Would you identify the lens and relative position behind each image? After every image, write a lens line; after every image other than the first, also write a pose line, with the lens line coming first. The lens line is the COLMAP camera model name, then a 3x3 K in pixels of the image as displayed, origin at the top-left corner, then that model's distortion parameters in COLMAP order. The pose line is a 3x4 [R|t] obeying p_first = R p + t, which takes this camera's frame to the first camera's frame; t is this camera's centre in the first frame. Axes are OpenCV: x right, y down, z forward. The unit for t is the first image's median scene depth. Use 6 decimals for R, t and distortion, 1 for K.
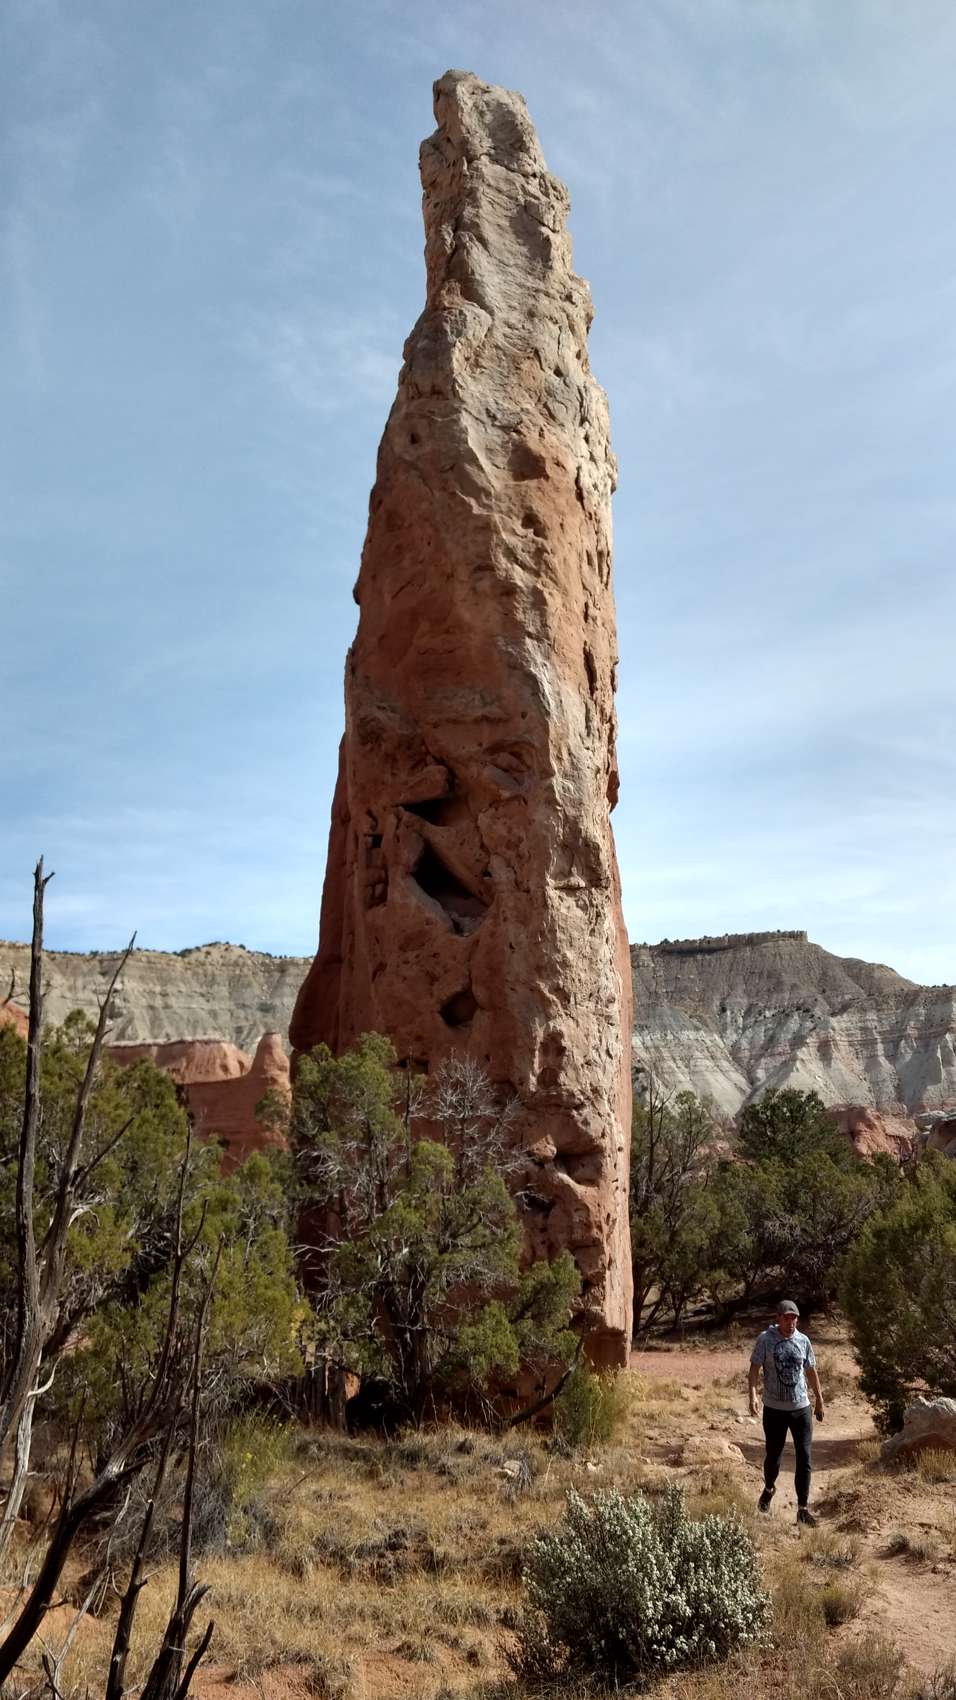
lens RADIAL K [[1303.9, 0, 472.2], [0, 1303.9, 844.5], [0, 0, 1]] dist [-0.032504, 0.055692]
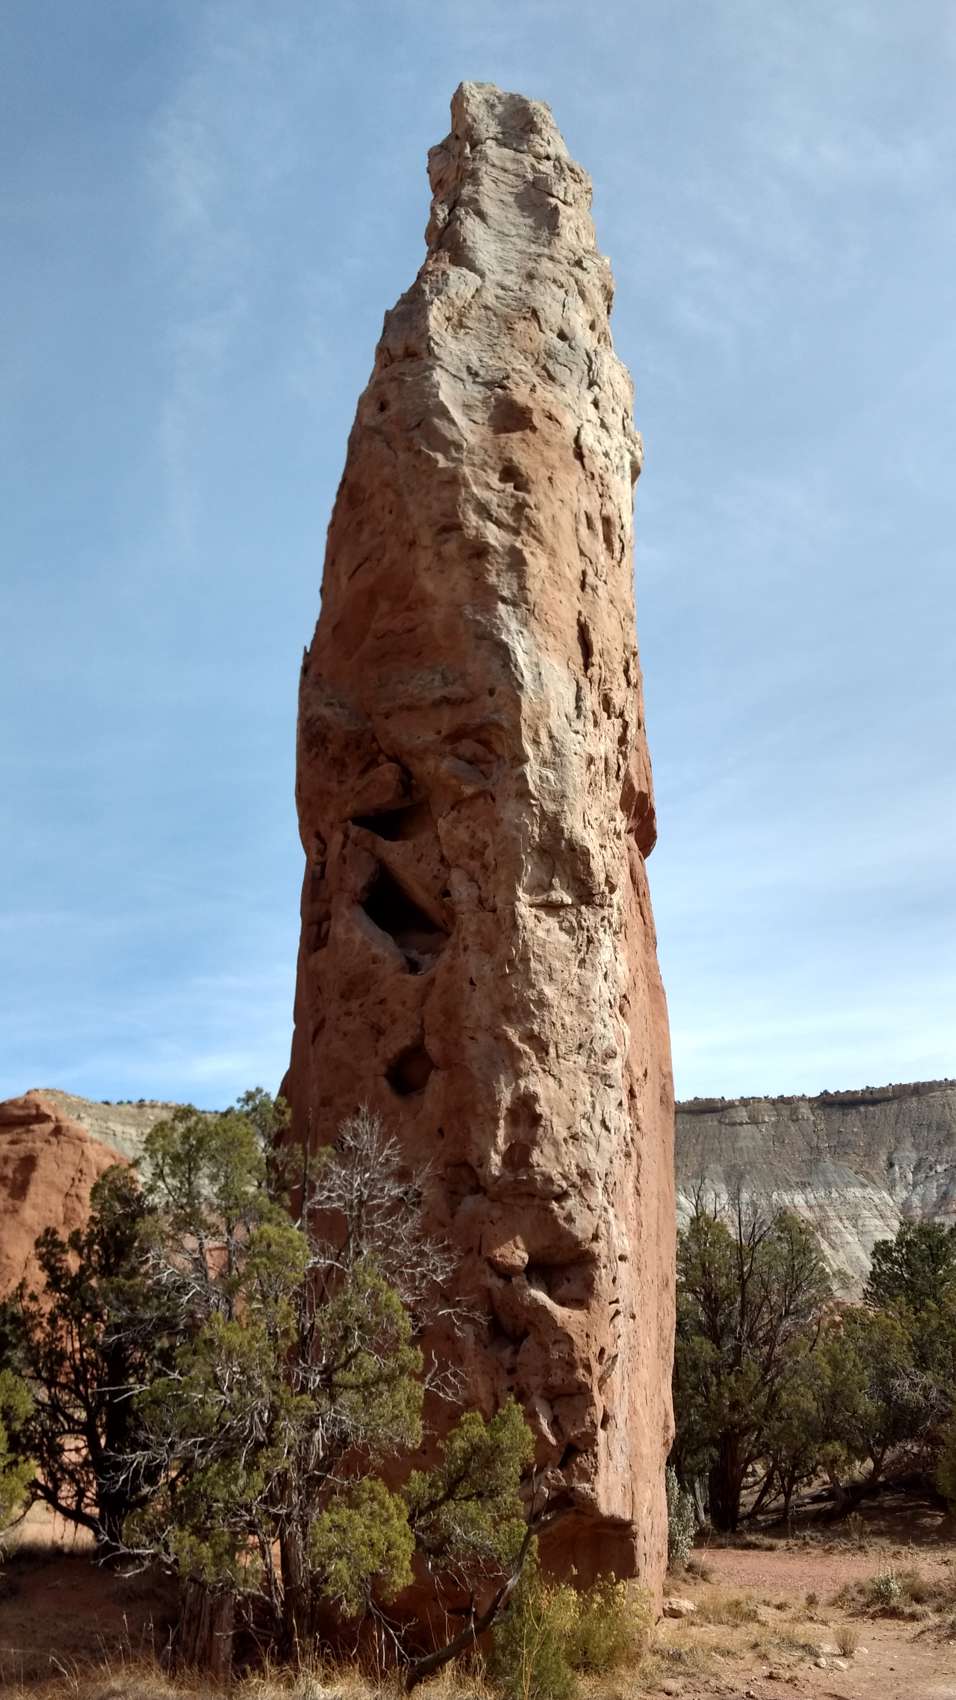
lens RADIAL K [[1303.9, 0, 479.0], [0, 1303.9, 846.8], [0, 0, 1]] dist [-0.032504, 0.055692]
pose [[0.993765, -0.034894, -0.105891, 0.103346], [0.022247, 0.992724, -0.118340, 0.079274], [0.109250, 0.115246, 0.987311, 0.218395]]
